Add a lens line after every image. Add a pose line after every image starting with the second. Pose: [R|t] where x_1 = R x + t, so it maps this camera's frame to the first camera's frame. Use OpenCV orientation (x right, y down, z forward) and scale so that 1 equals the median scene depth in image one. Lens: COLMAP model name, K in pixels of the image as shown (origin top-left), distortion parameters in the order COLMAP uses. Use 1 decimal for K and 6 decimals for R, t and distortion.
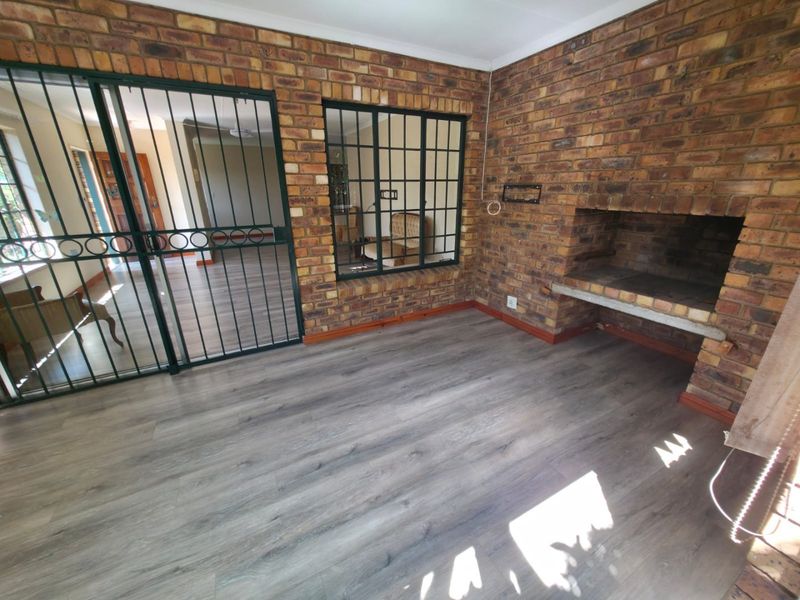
lens RADIAL K [[318.1, 0, 402.3], [0, 318.1, 298.0], [0, 0, 1]] dist [-0.000418, -0.000593]
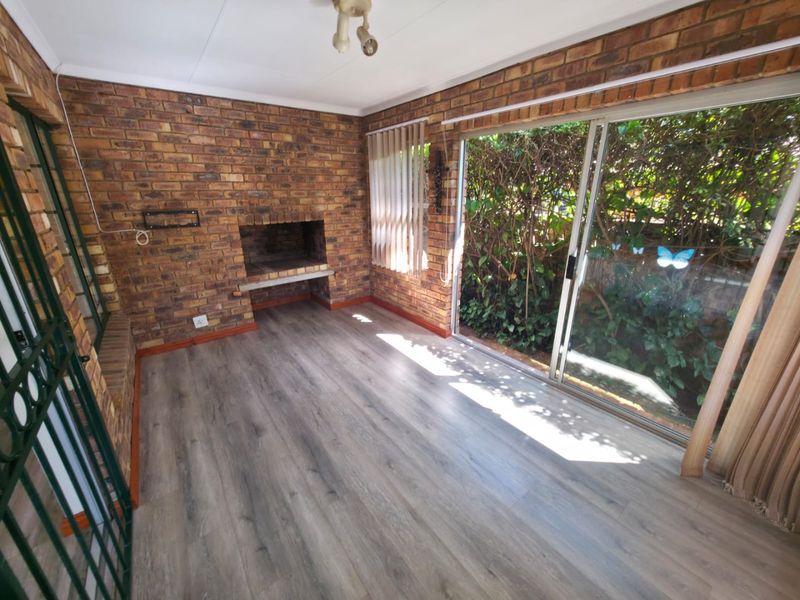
lens RADIAL K [[318.1, 0, 402.3], [0, 318.1, 298.0], [0, 0, 1]] dist [-0.000418, -0.000593]
pose [[-0.162080, -0.307808, 0.937542, -0.913138], [0.335433, 0.876341, 0.345704, -0.246727], [-0.928017, 0.370514, -0.038789, 0.521875]]
